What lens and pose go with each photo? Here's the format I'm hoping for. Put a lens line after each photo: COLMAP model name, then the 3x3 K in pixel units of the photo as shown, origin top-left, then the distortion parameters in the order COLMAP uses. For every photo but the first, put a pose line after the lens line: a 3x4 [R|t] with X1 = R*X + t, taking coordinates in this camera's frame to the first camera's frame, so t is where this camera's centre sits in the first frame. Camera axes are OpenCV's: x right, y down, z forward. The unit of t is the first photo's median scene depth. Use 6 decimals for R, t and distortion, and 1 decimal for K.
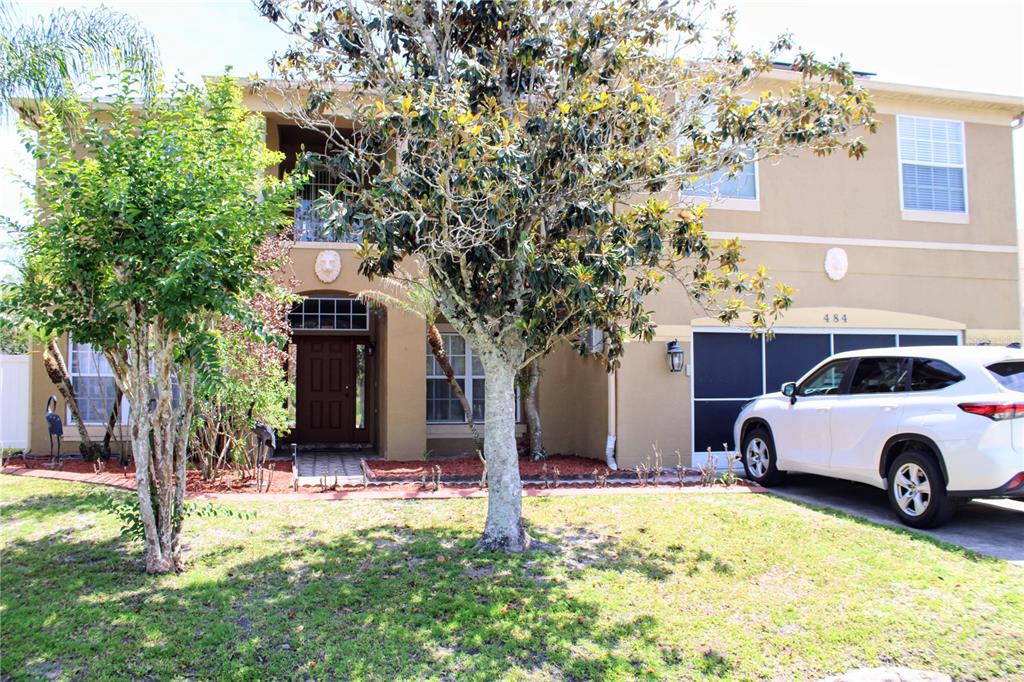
lens RADIAL K [[854.2, 0, 509.6], [0, 854.2, 339.7], [0, 0, 1]] dist [-0.157388, 0.131243]
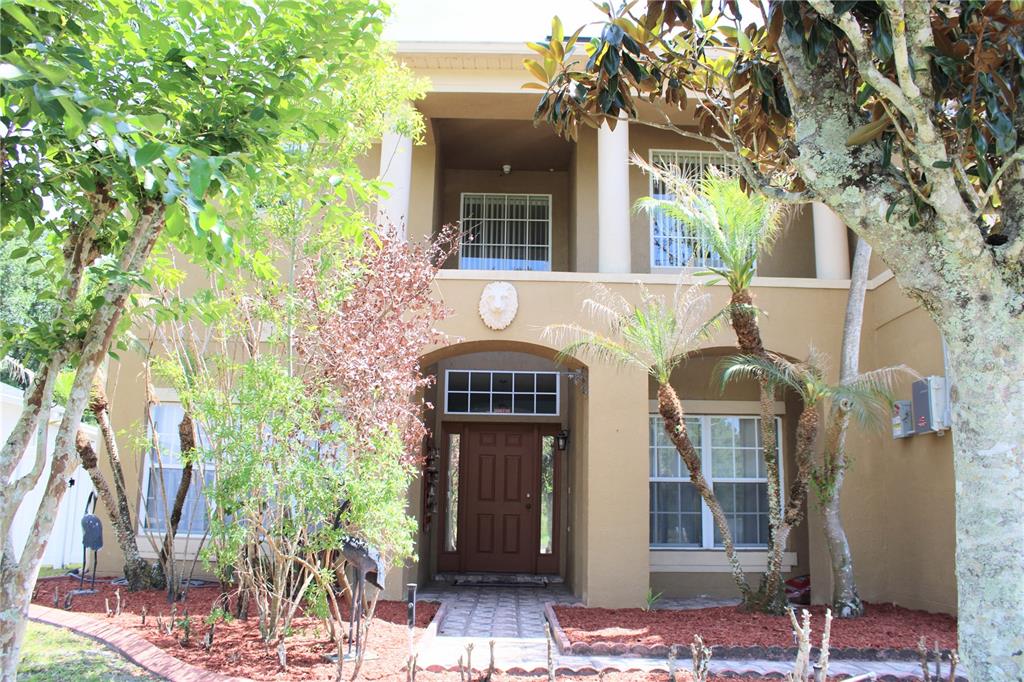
lens RADIAL K [[854.2, 0, 511.1], [0, 854.2, 343.7], [0, 0, 1]] dist [-0.157388, 0.131243]
pose [[0.976271, -0.020196, -0.215610, -0.049581], [-0.010186, 0.990257, -0.138877, 0.029257], [0.216314, 0.137777, 0.966554, 0.291602]]
